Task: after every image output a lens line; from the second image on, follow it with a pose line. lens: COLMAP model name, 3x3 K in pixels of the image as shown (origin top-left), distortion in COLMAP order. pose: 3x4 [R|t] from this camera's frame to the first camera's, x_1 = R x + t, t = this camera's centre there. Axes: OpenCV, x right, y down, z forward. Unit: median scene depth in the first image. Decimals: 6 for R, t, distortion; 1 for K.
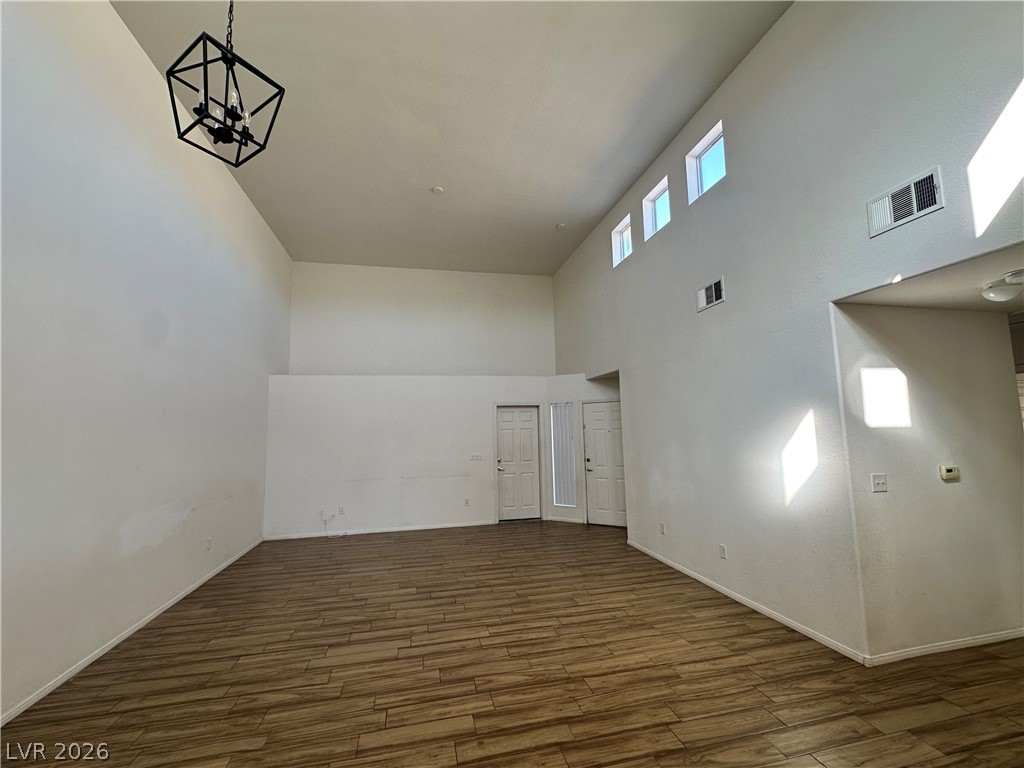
lens RADIAL K [[414.0, 0, 509.4], [0, 414.0, 388.4], [0, 0, 1]] dist [-0.003336, -0.000198]
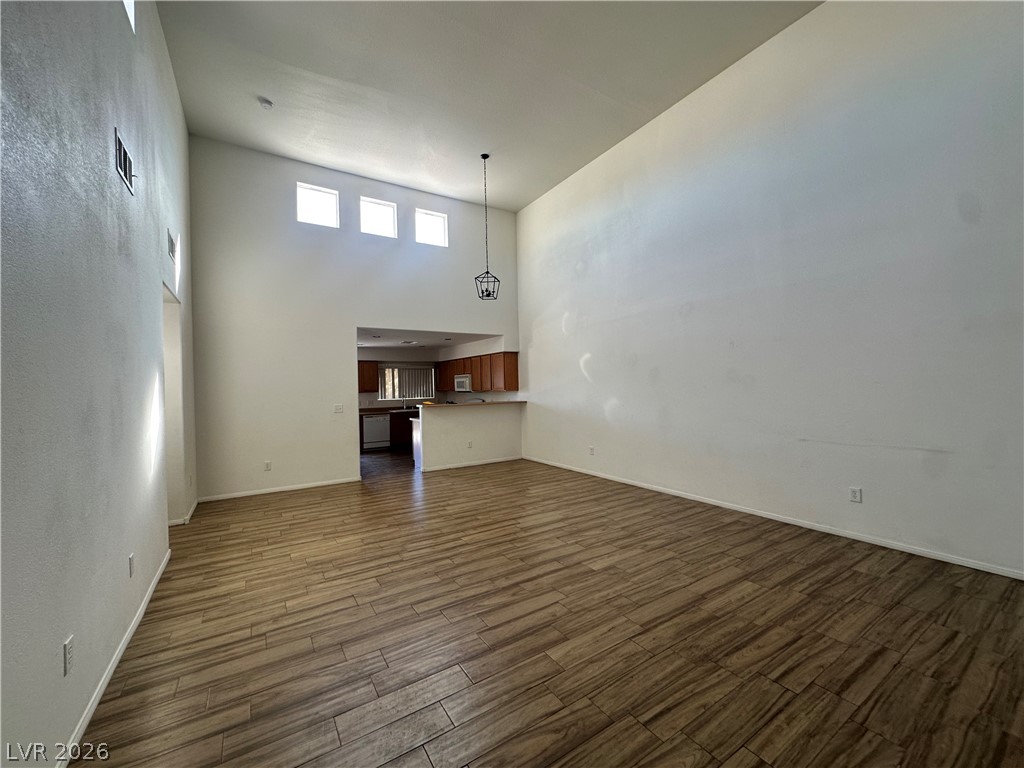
lens RADIAL K [[414.0, 0, 513.3], [0, 414.0, 384.0], [0, 0, 1]] dist [-0.003336, -0.000198]
pose [[-0.937807, 0.045301, -0.344188, 0.189080], [0.082617, 0.992088, -0.094530, 0.251632], [0.337183, -0.117086, -0.934130, 2.055232]]
